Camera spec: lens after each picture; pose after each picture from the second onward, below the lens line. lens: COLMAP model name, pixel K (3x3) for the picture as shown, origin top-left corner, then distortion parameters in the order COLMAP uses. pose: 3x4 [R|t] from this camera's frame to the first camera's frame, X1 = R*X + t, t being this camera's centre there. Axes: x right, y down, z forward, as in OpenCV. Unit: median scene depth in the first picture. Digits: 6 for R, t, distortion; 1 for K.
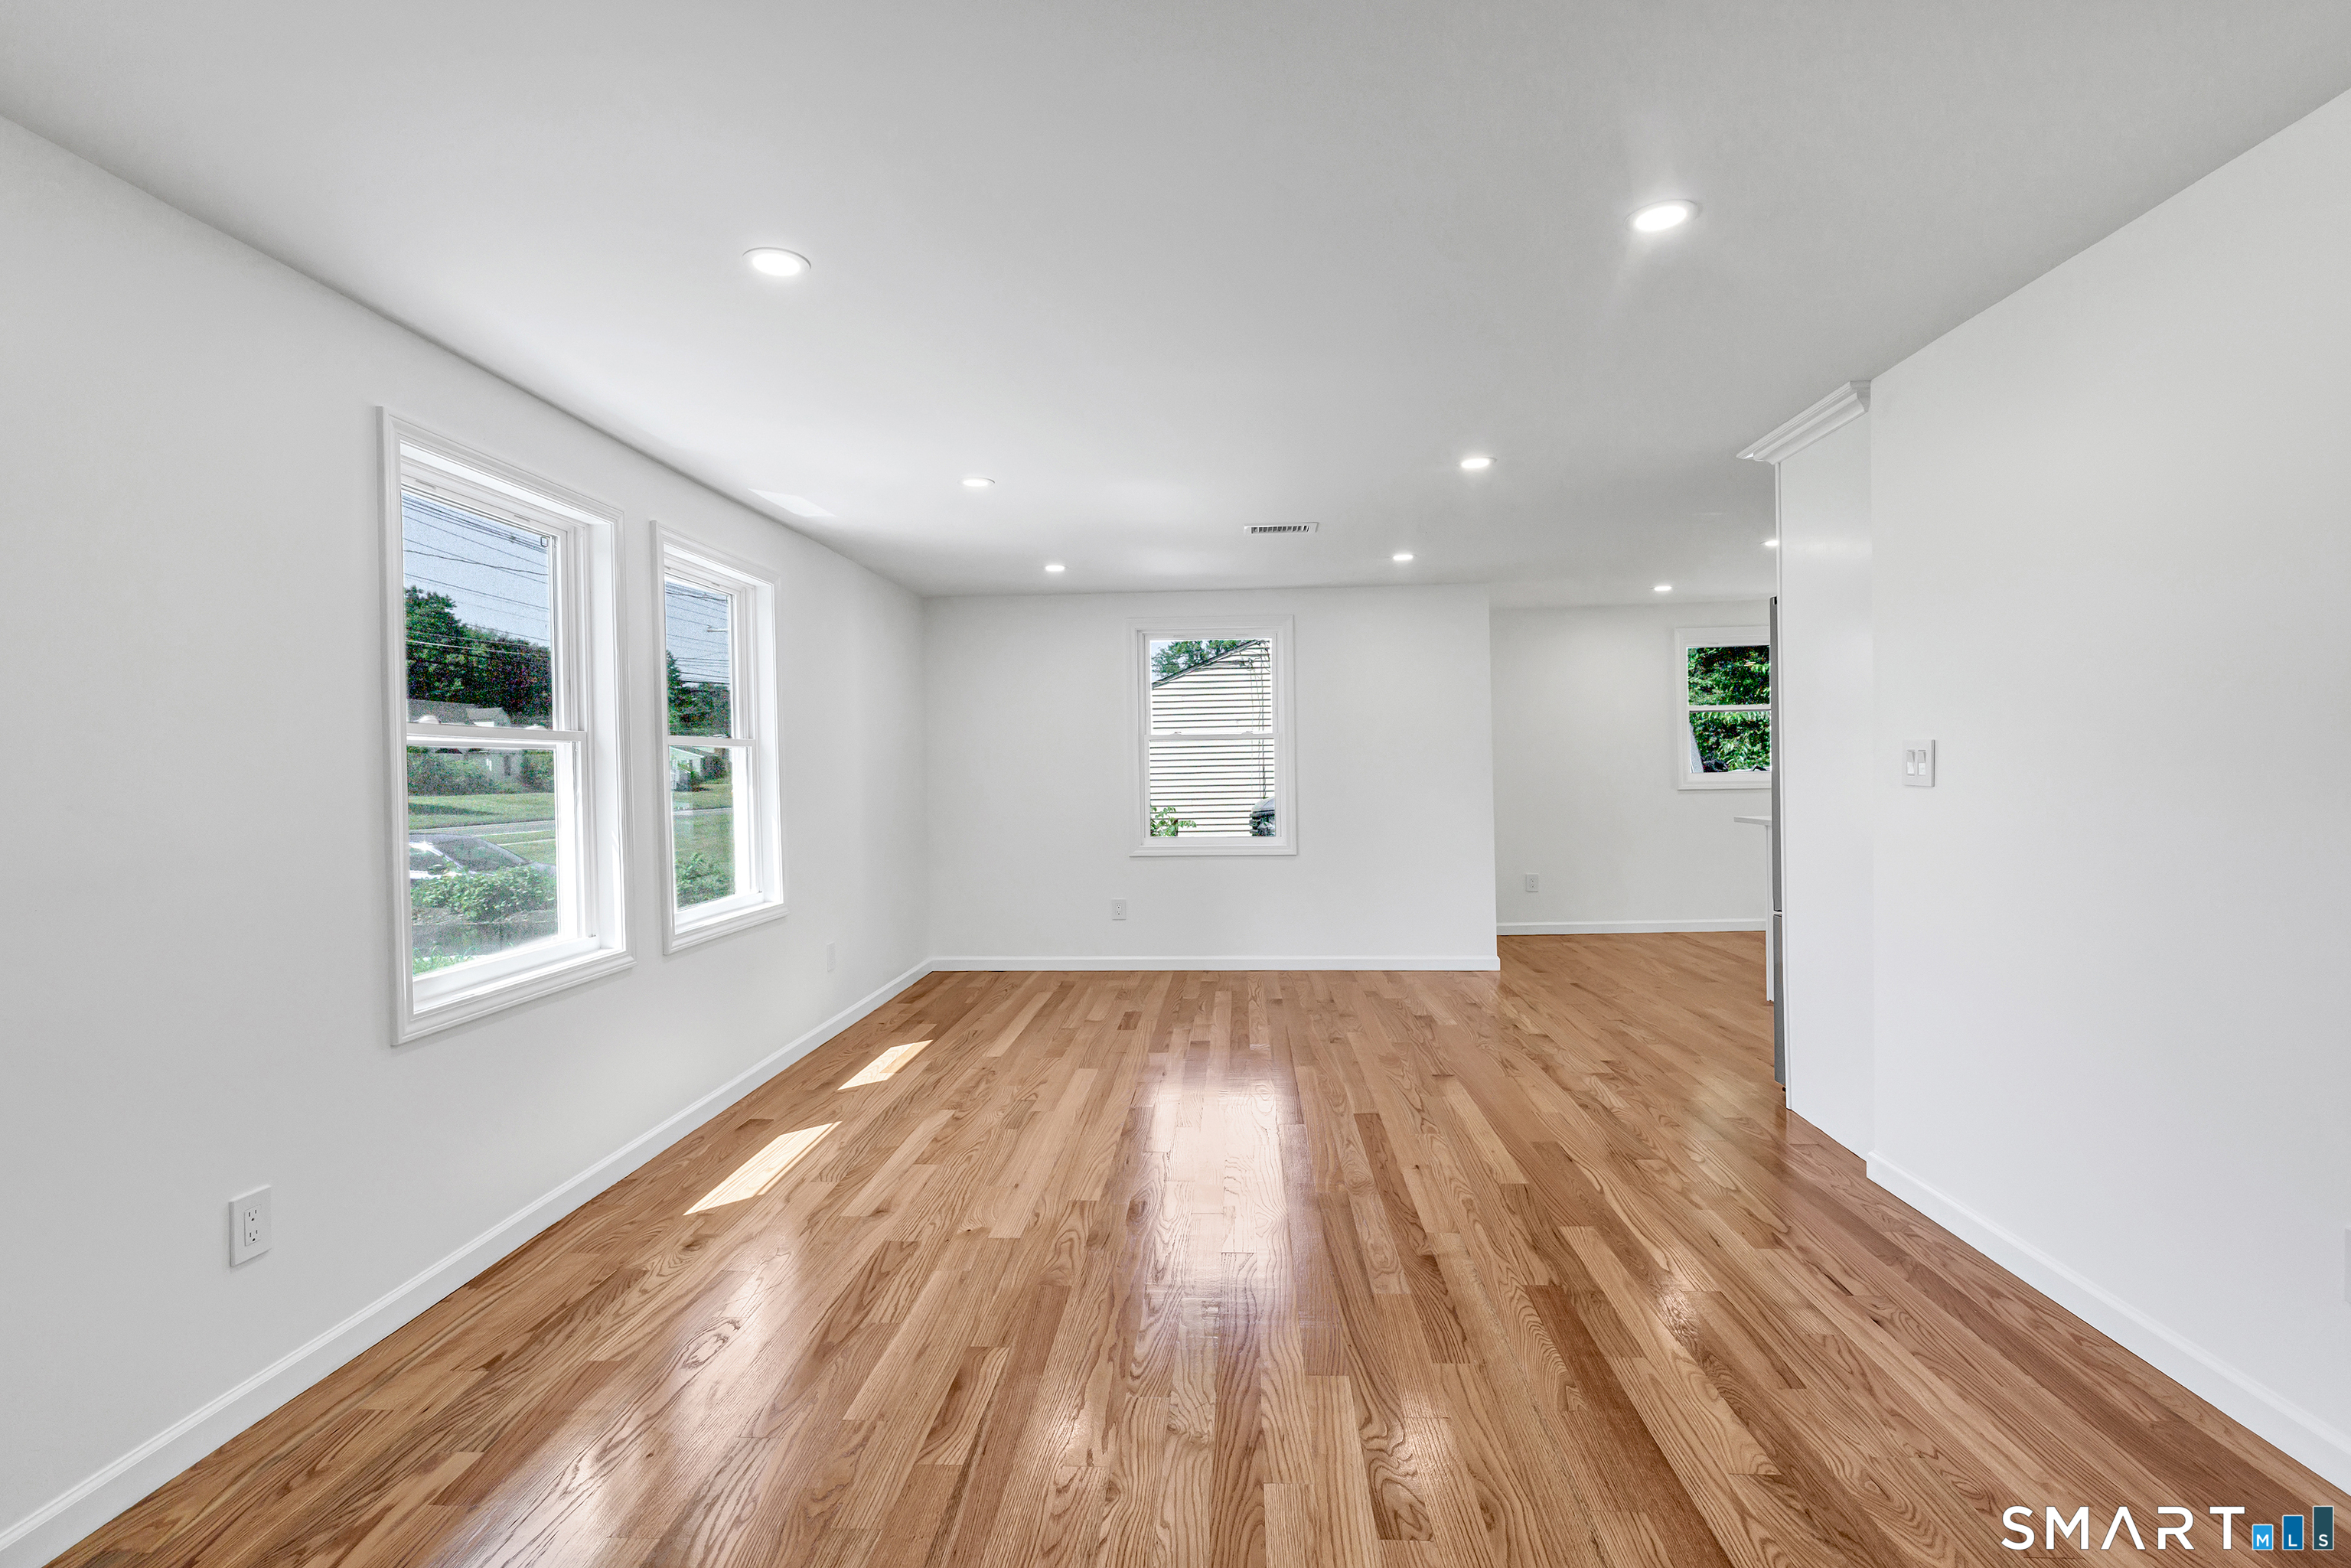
lens RADIAL K [[1113.1, 0, 1191.1], [0, 1113.1, 781.3], [0, 0, 1]] dist [0.000577, 0.000080]
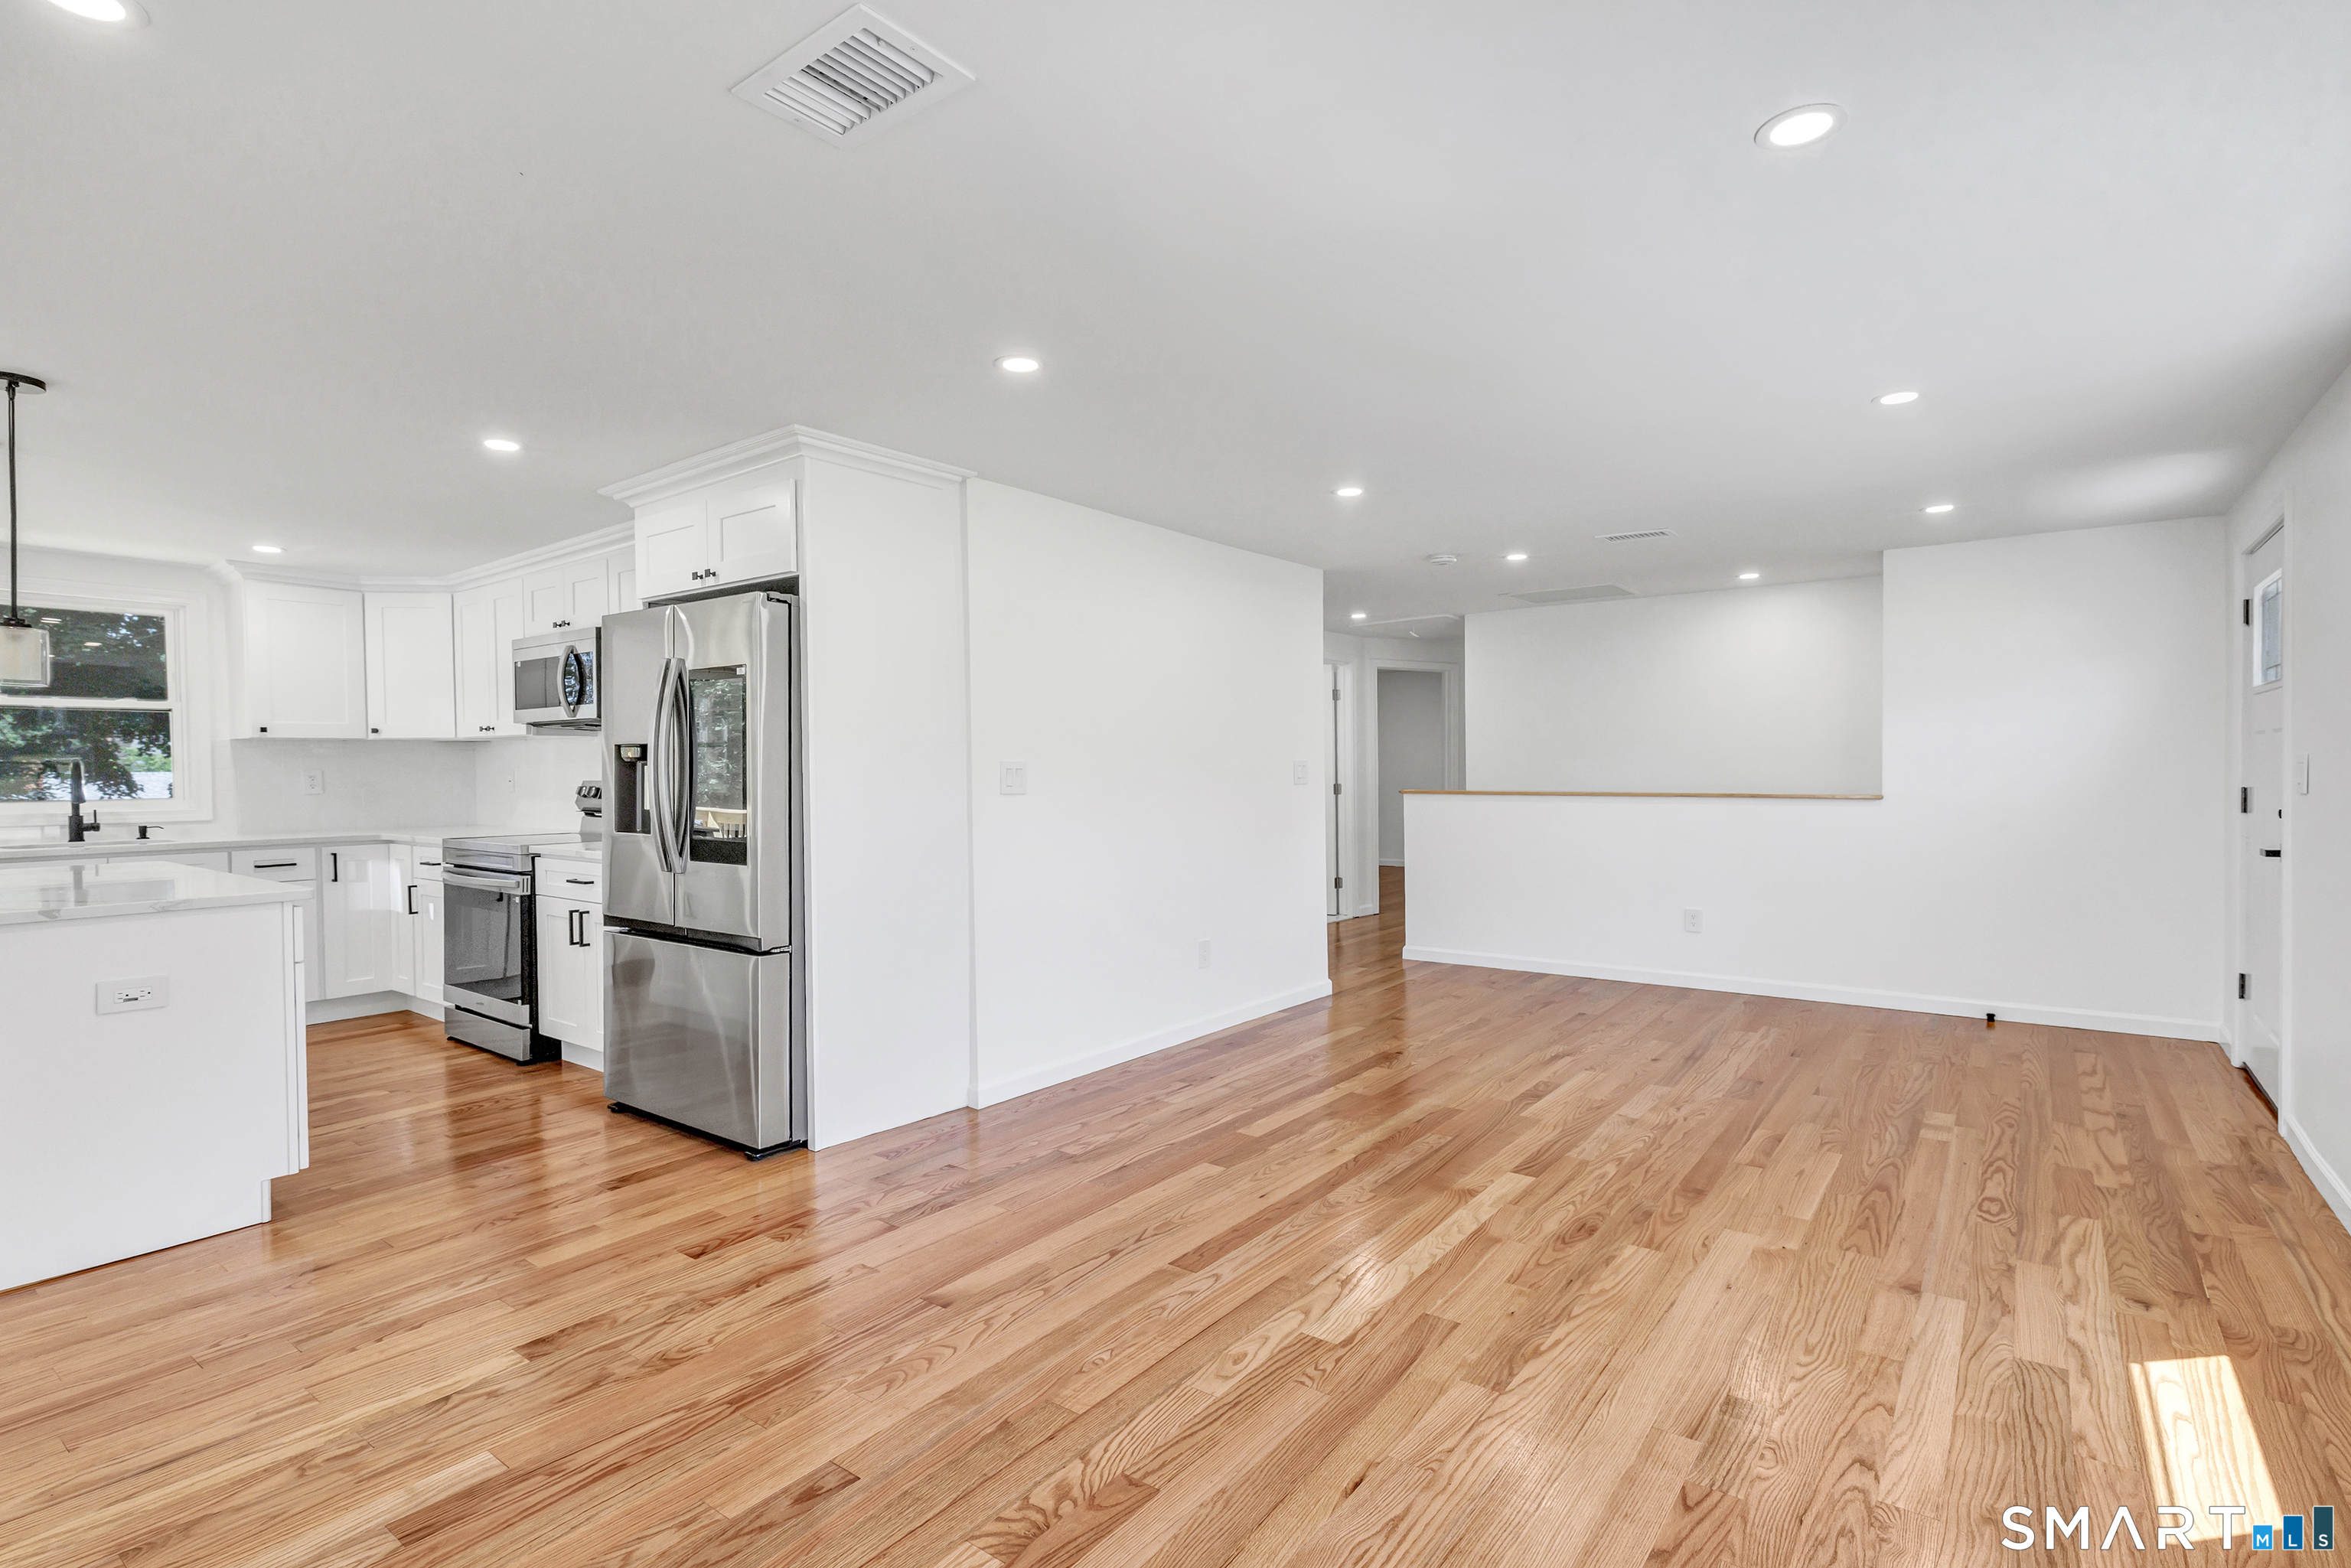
lens RADIAL K [[1113.1, 0, 1191.1], [0, 1113.1, 781.3], [0, 0, 1]] dist [0.000577, 0.000080]
pose [[-0.825194, 0.017953, 0.564563, -0.301483], [0.029511, 0.999500, 0.011350, -0.018713], [-0.564077, 0.026027, -0.825312, 1.906944]]
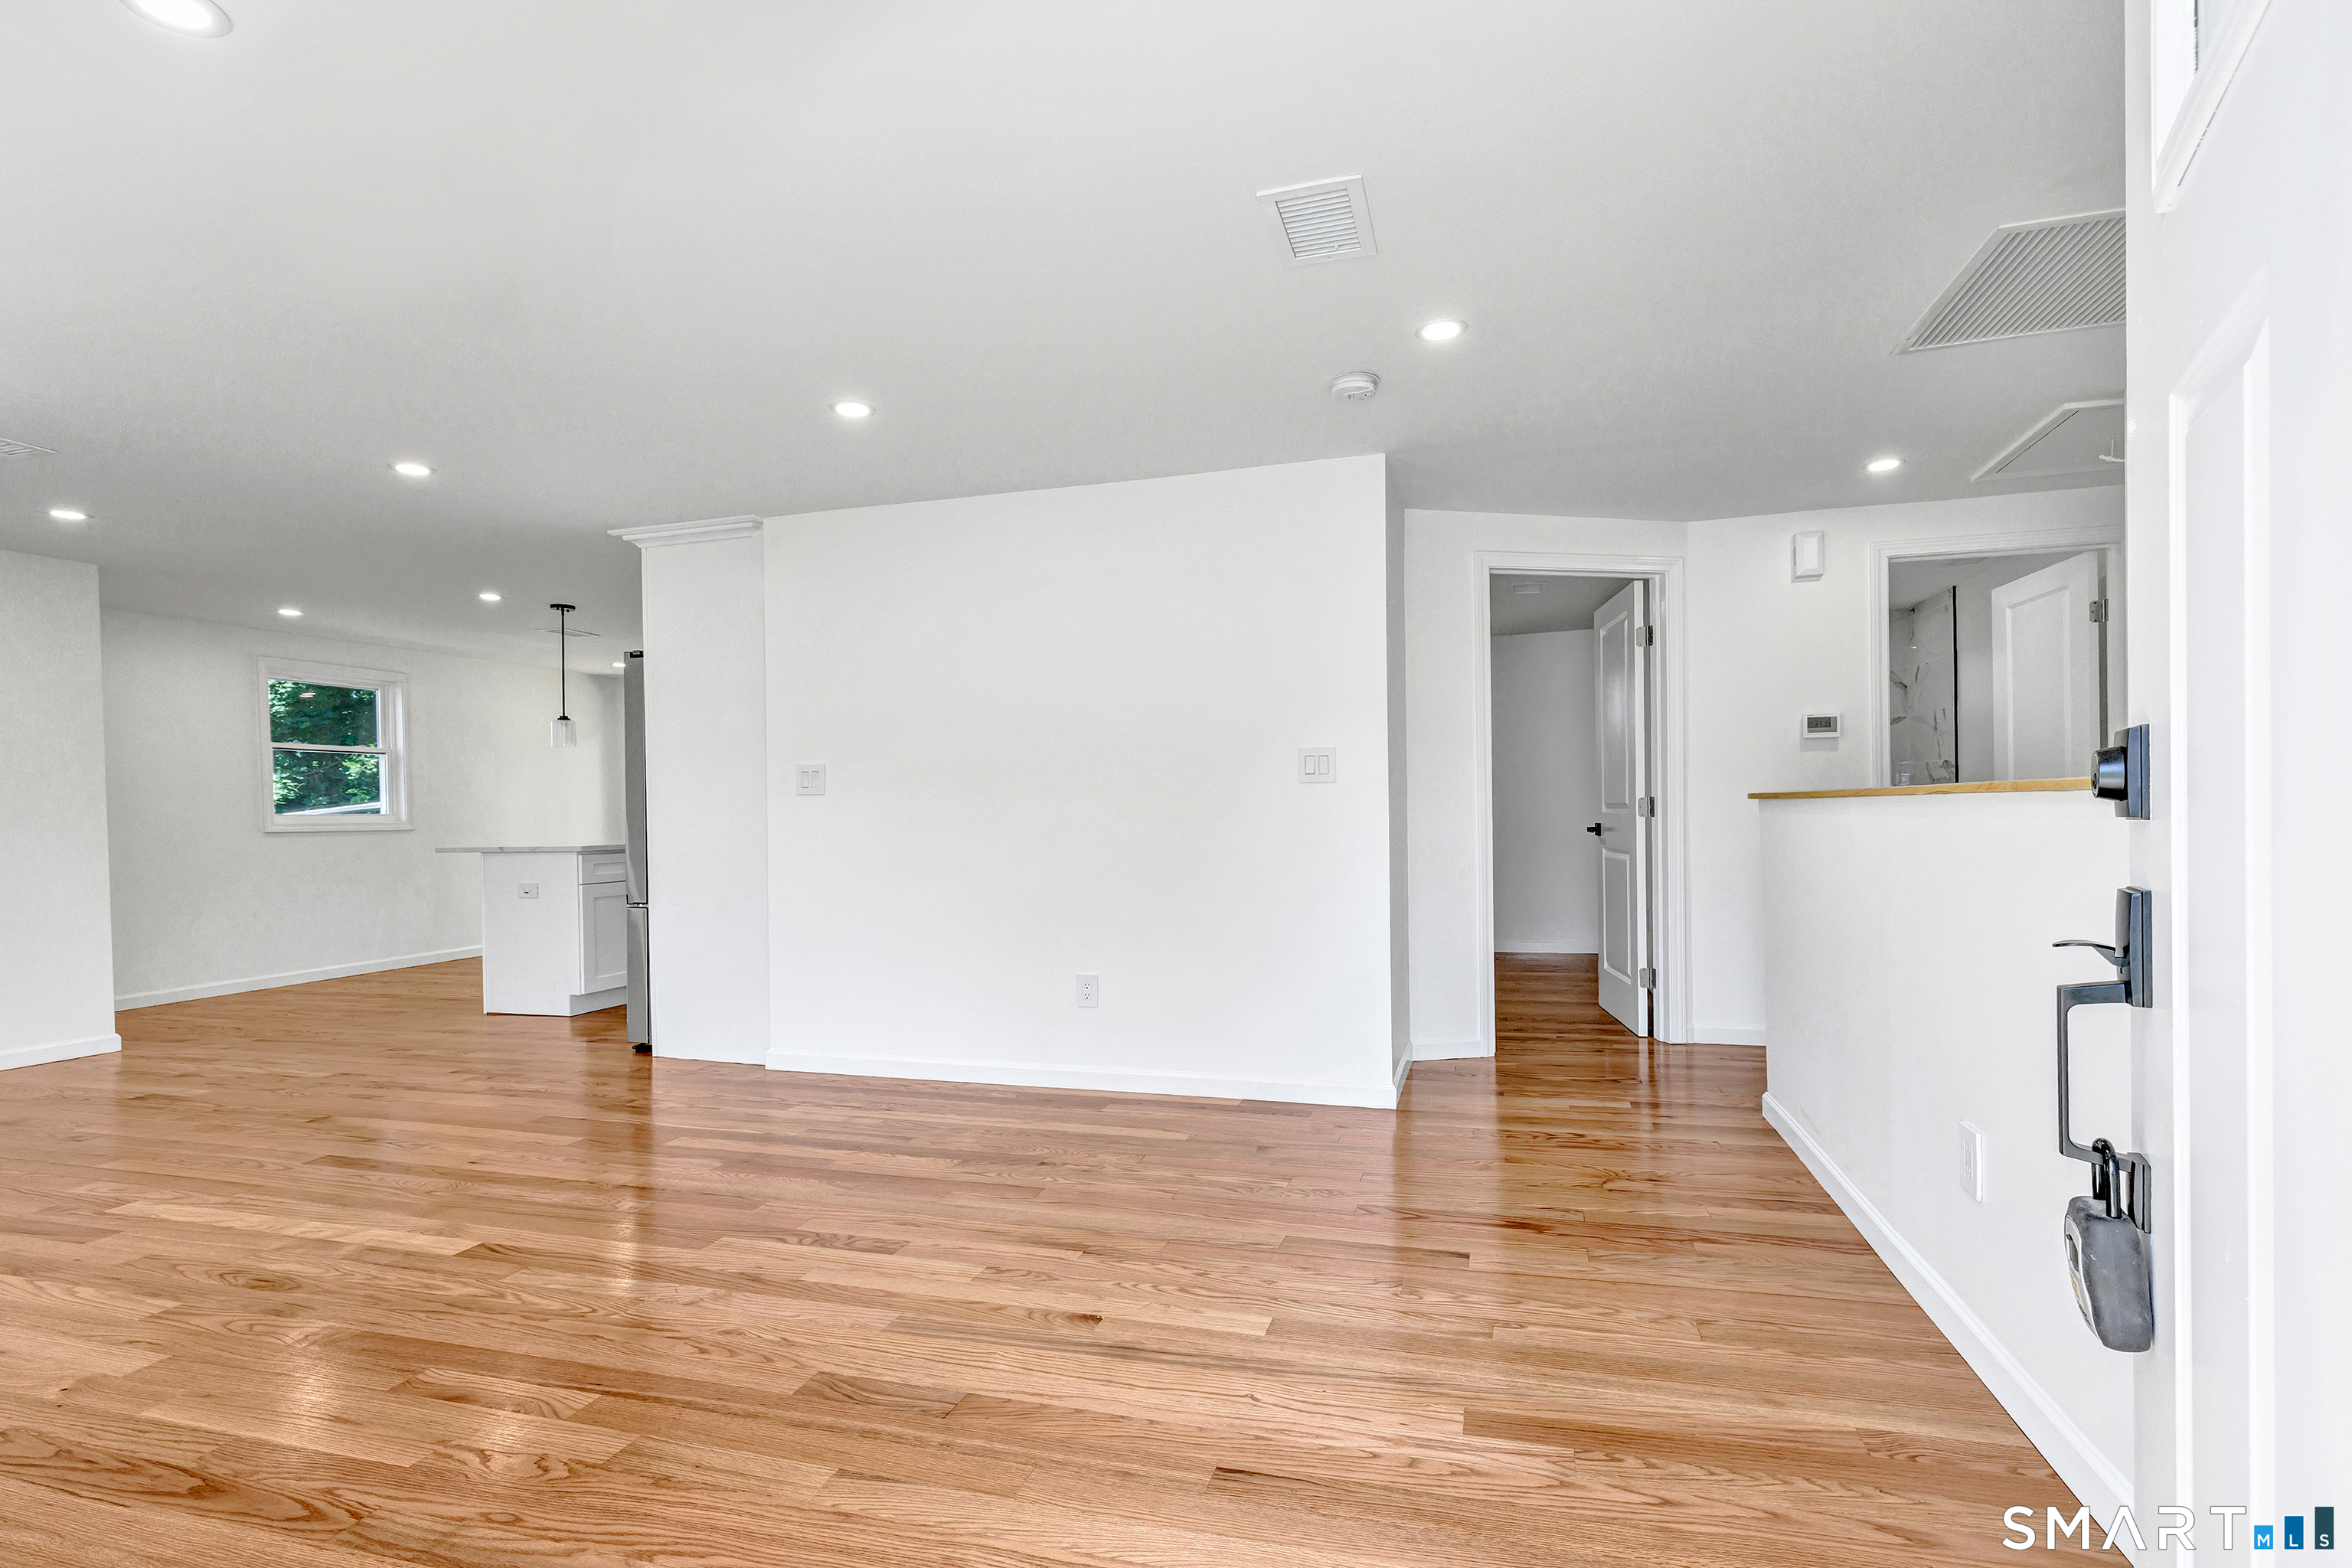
lens RADIAL K [[1112.1, 0, 1174.1], [0, 1112.1, 817.4], [0, 0, 1]] dist [0.003094, 0.000989]
pose [[0.239667, 0.010385, 0.970800, -0.662001], [0.024473, 0.999560, -0.016734, 0.069803], [-0.970547, 0.027769, 0.239308, 0.140974]]
